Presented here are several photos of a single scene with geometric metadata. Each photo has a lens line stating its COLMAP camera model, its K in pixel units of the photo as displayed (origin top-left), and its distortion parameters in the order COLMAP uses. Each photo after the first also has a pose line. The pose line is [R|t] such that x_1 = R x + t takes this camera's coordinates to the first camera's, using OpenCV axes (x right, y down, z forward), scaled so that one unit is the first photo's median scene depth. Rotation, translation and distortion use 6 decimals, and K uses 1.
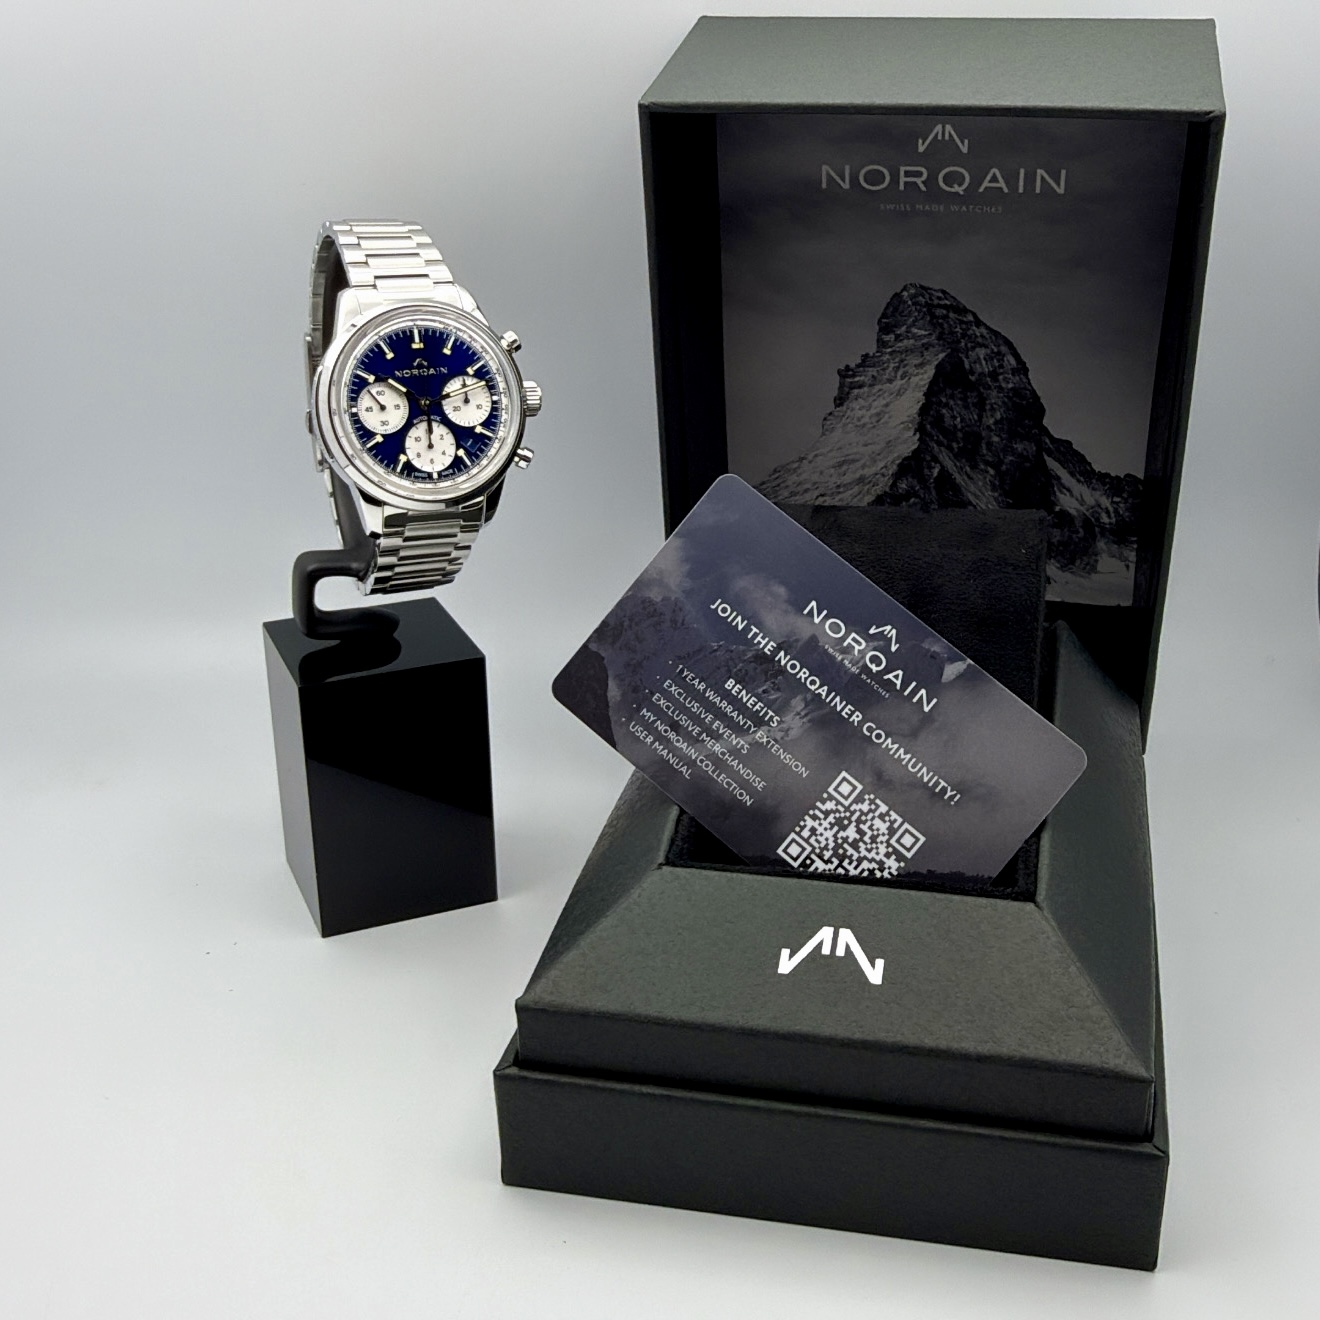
lens RADIAL K [[1930.5, 0, 658.3], [0, 1930.5, 660.3], [0, 0, 1]] dist [0.075918, 0.000000]
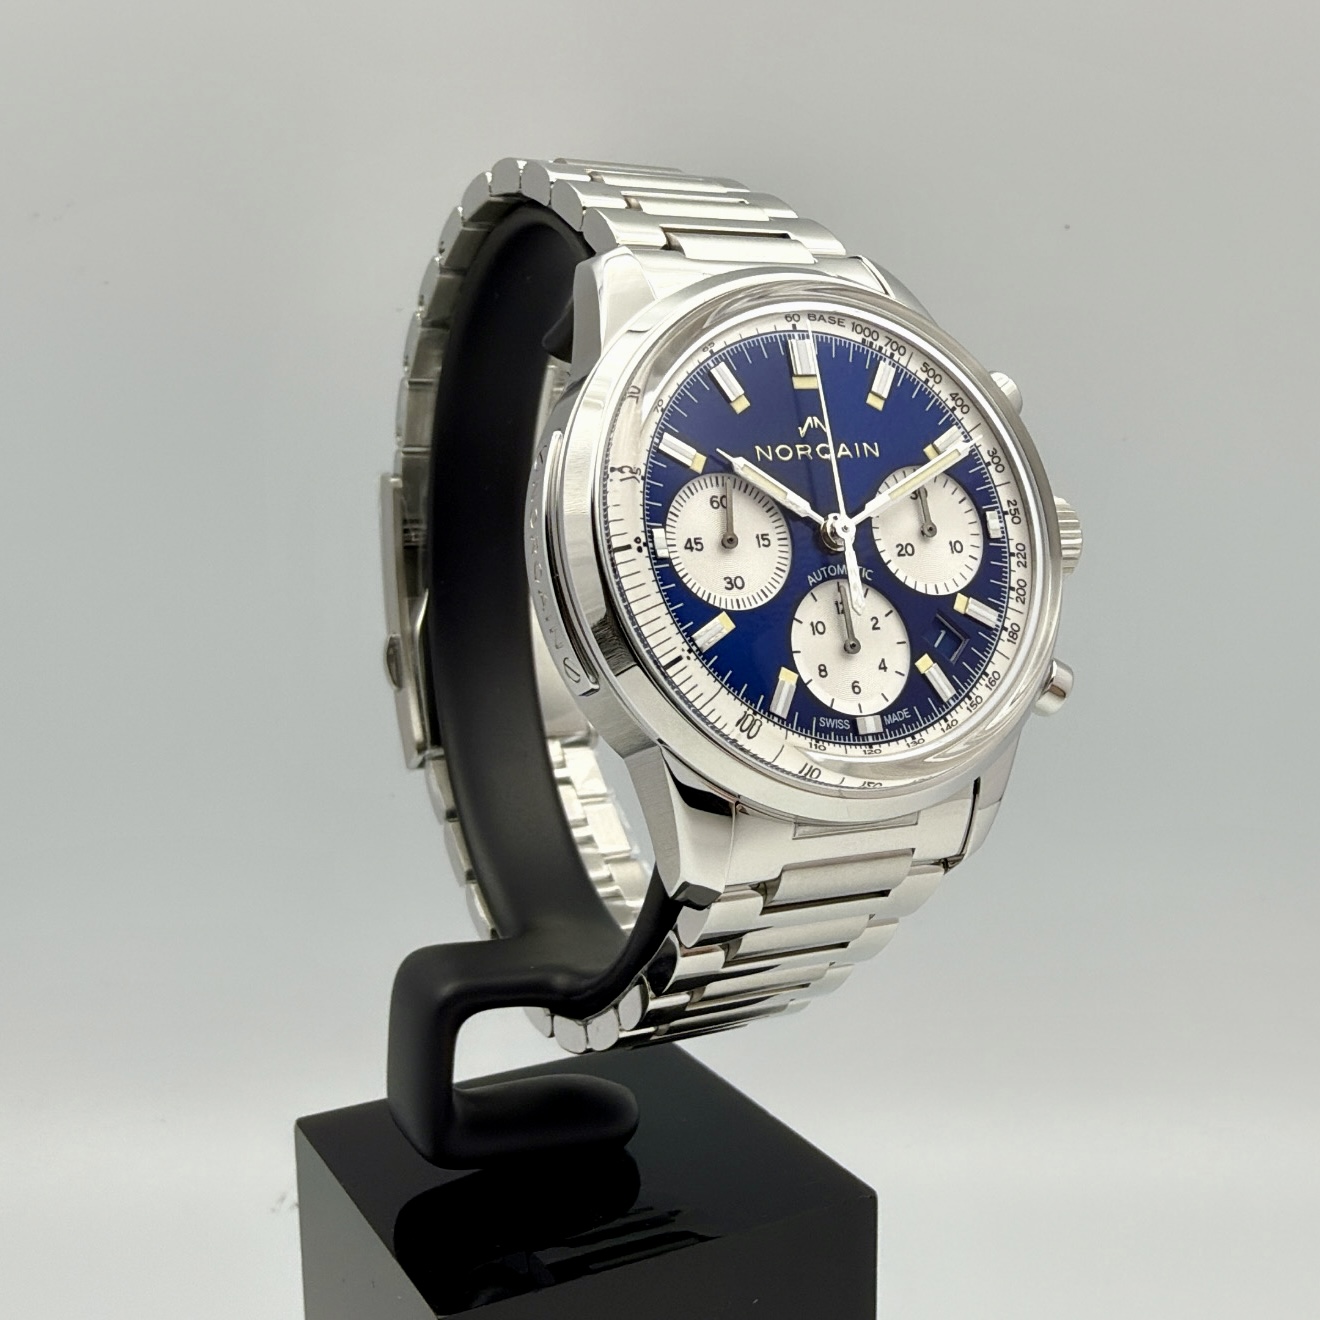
lens RADIAL K [[1930.5, 0, 655.9], [0, 1930.5, 670.4], [0, 0, 1]] dist [0.075918, 0.000000]
pose [[0.997829, -0.023465, 0.061538, -0.177403], [0.034339, 0.982681, -0.182095, -0.041264], [-0.056200, 0.183813, 0.981353, 0.646655]]
